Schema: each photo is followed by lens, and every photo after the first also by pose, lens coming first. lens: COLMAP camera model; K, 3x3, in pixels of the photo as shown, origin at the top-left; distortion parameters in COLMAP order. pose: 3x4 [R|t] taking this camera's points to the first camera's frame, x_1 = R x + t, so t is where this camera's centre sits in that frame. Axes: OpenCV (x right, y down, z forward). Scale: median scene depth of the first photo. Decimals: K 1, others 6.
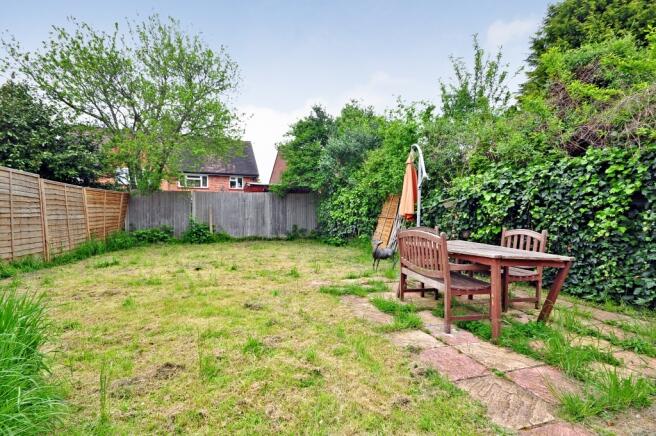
lens RADIAL K [[292.7, 0, 328.4], [0, 292.7, 236.6], [0, 0, 1]] dist [0.032194, 0.000145]
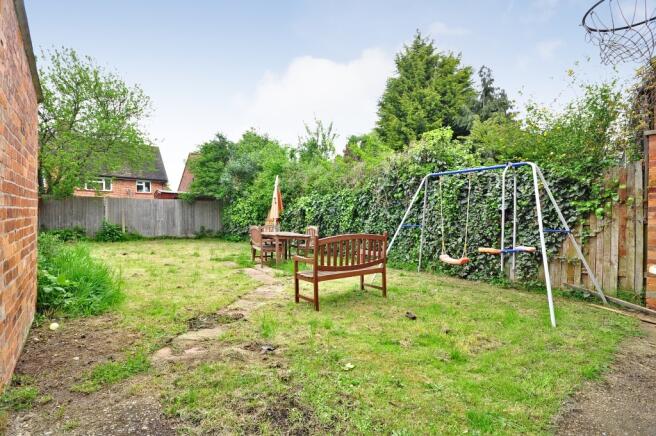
lens RADIAL K [[292.7, 0, 328.4], [0, 292.7, 236.6], [0, 0, 1]] dist [0.032194, 0.000145]
pose [[0.964370, -0.009344, 0.264393, 0.076496], [0.013137, 0.999835, -0.012584, 0.028334], [-0.264232, 0.015609, 0.964333, -0.365511]]
